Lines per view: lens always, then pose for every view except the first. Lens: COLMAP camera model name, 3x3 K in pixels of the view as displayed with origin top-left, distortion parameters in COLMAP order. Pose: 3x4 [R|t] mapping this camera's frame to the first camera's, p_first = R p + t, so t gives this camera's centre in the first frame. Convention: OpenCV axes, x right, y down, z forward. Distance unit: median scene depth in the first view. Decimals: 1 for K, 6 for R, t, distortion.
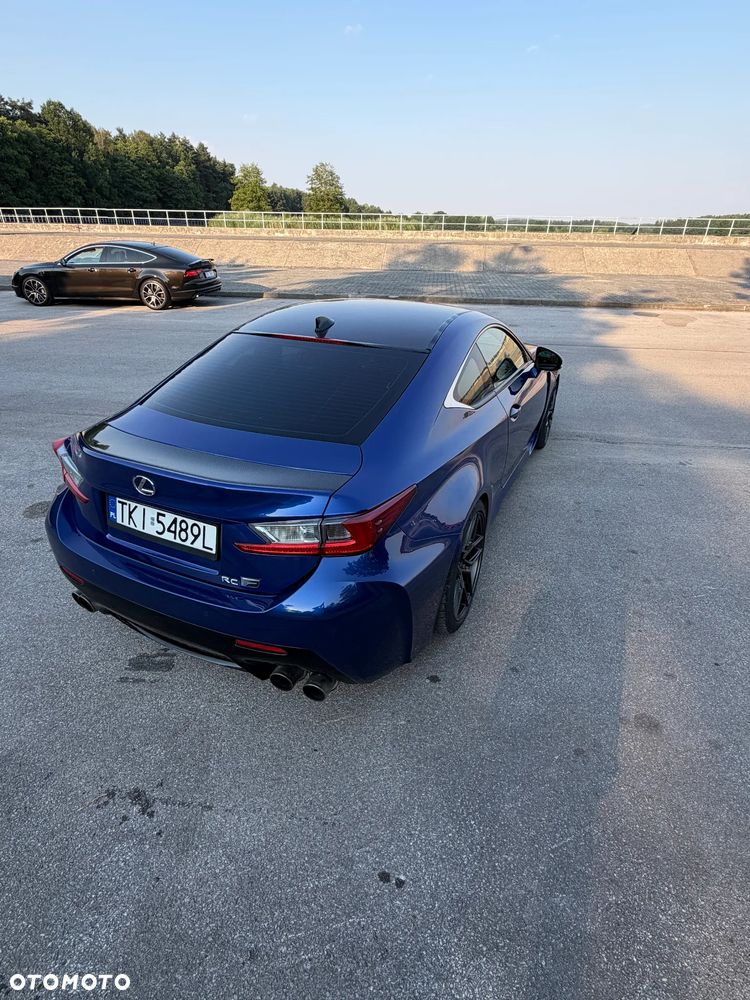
lens RADIAL K [[506.8, 0, 373.7], [0, 506.8, 503.3], [0, 0, 1]] dist [0.002387, -0.001021]
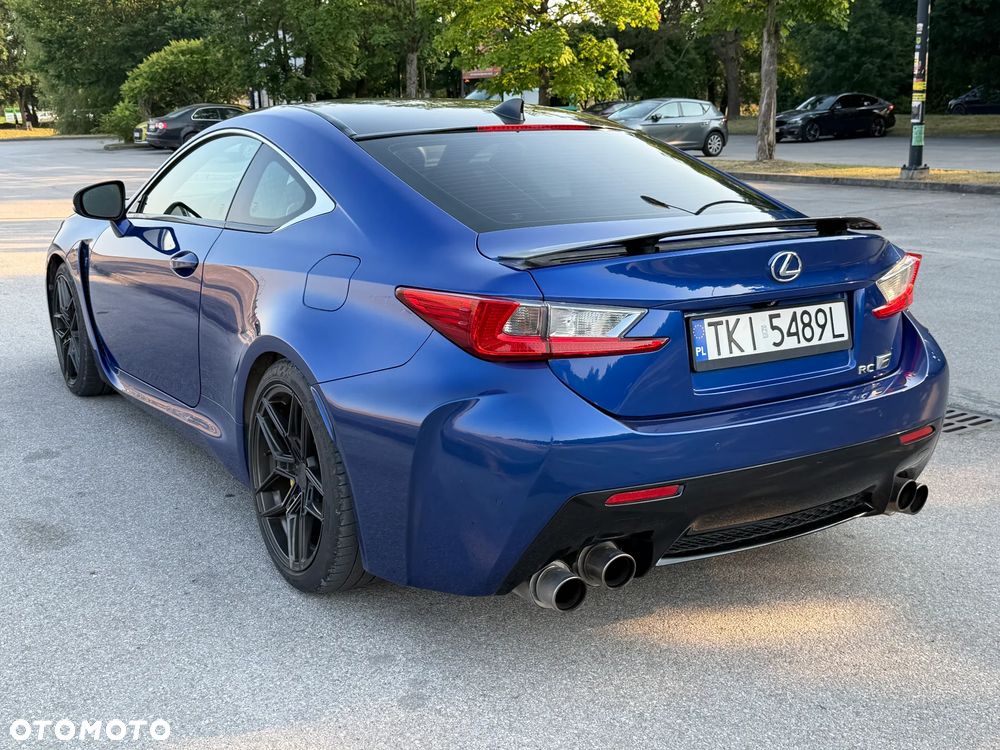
lens RADIAL K [[1105.6, 0, 500.0], [0, 1105.6, 375.0], [0, 0, 1]] dist [0.209019, -0.489660]
pose [[0.539427, -0.207405, 0.816089, -1.828463], [0.398648, 0.916595, -0.030555, -0.007201], [-0.741686, 0.341814, 0.577118, 0.402374]]
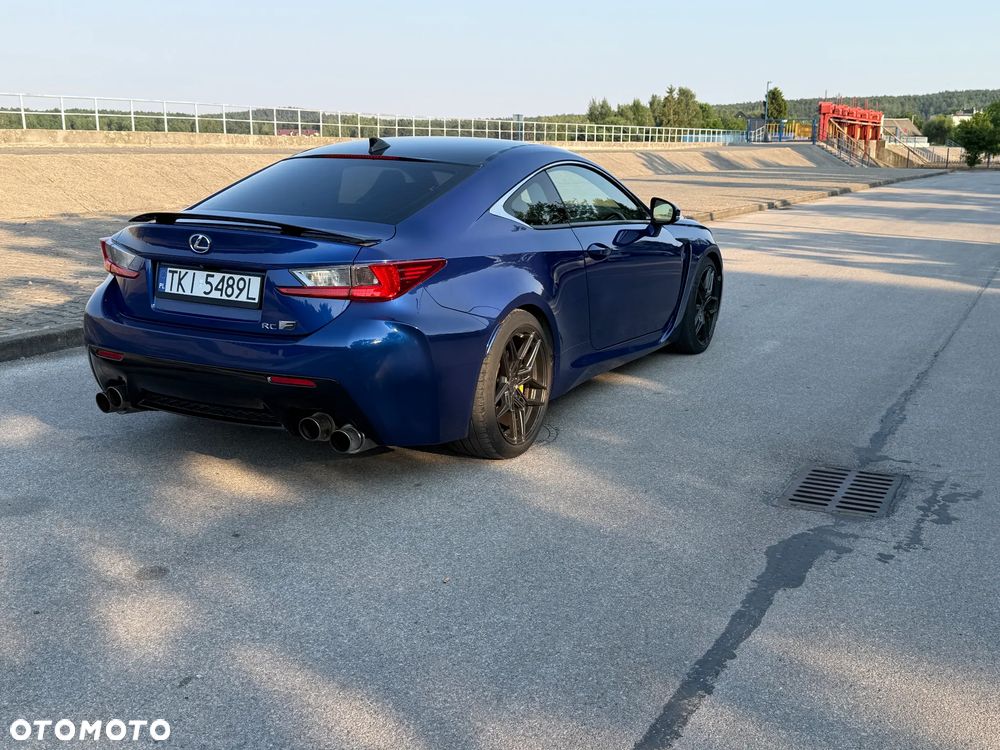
lens RADIAL K [[1040.0, 0, 504.7], [0, 1040.0, 379.1], [0, 0, 1]] dist [0.184866, -0.393905]
pose [[0.999126, 0.007788, -0.041067, 0.307005], [-0.017865, 0.967798, -0.251094, 0.776041], [0.037789, 0.251608, 0.967091, -1.099437]]
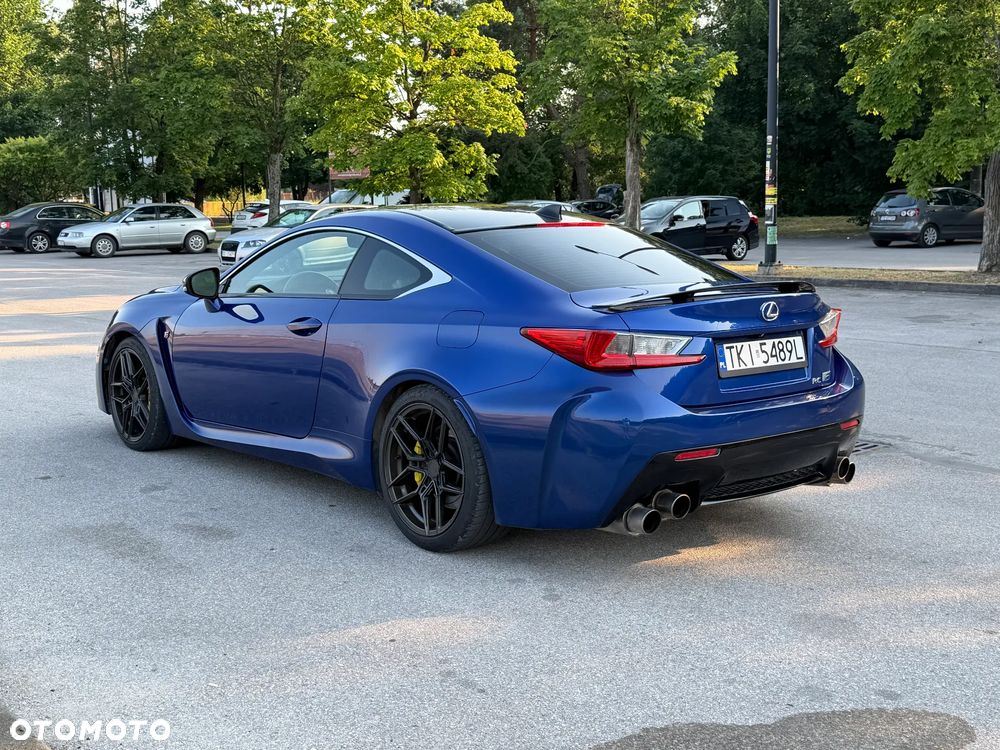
lens RADIAL K [[1168.0, 0, 512.5], [0, 1168.0, 375.7], [0, 0, 1]] dist [0.182535, -0.382442]
pose [[0.408793, -0.140244, 0.901787, -2.798370], [0.428366, 0.901996, -0.053908, -0.009943], [-0.805848, 0.408332, 0.428805, 0.367475]]
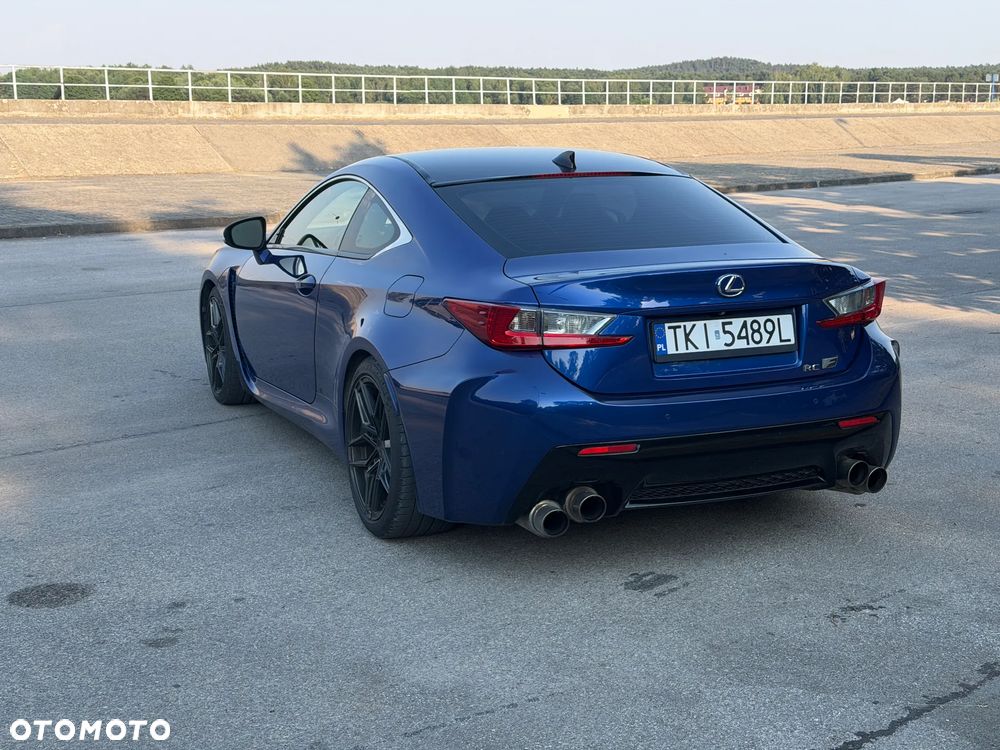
lens RADIAL K [[1373.9, 0, 499.8], [0, 1373.9, 380.8], [0, 0, 1]] dist [0.174837, -0.297062]
pose [[0.671372, -0.159886, 0.723668, -2.422848], [0.364157, 0.921615, -0.134221, 0.291835], [-0.645483, 0.353642, 0.676970, -0.373263]]
